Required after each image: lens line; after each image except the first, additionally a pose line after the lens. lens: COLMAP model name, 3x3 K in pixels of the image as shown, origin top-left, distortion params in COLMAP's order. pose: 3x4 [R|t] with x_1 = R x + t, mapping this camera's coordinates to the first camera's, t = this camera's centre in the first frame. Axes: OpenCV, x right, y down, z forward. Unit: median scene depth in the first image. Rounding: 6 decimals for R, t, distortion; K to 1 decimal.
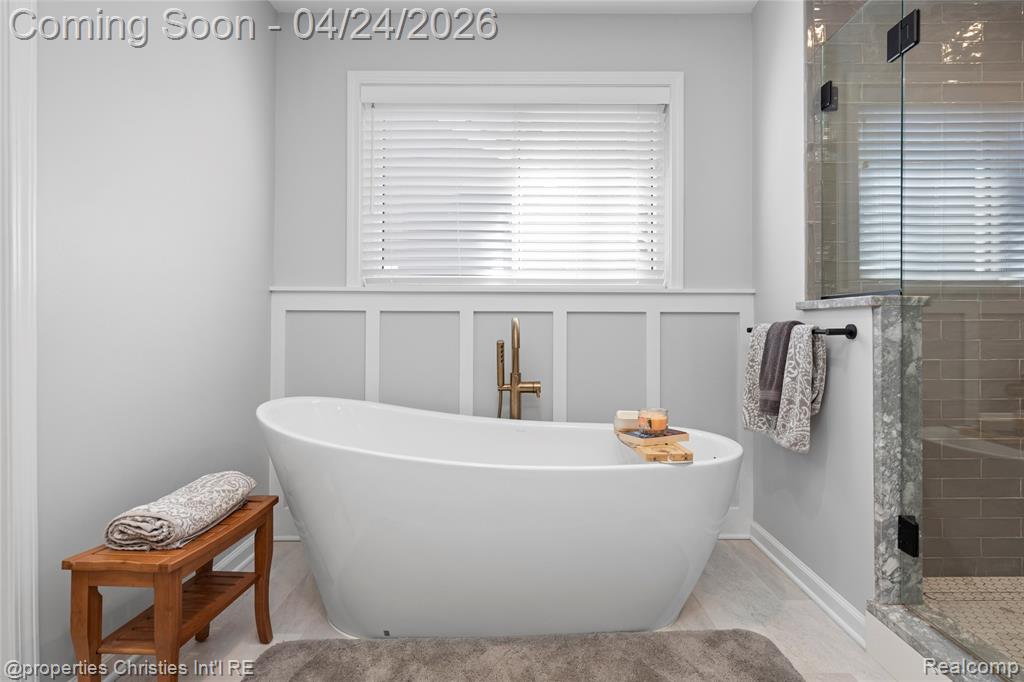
lens RADIAL K [[526.0, 0, 518.0], [0, 526.0, 331.6], [0, 0, 1]] dist [0.008196, -0.003384]
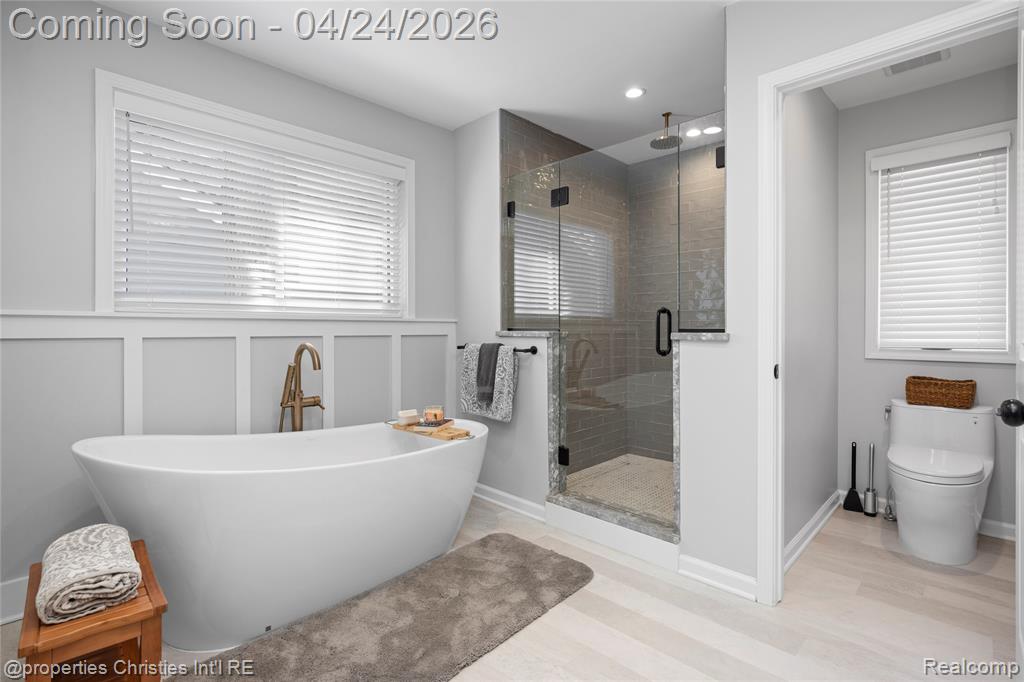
lens RADIAL K [[485.3, 0, 516.4], [0, 485.3, 336.7], [0, 0, 1]] dist [0.009023, -0.001902]
pose [[0.705247, -0.013735, 0.708829, -0.547993], [0.008790, 0.999905, 0.010630, -0.060327], [-0.708907, -0.001266, 0.705301, -0.113013]]
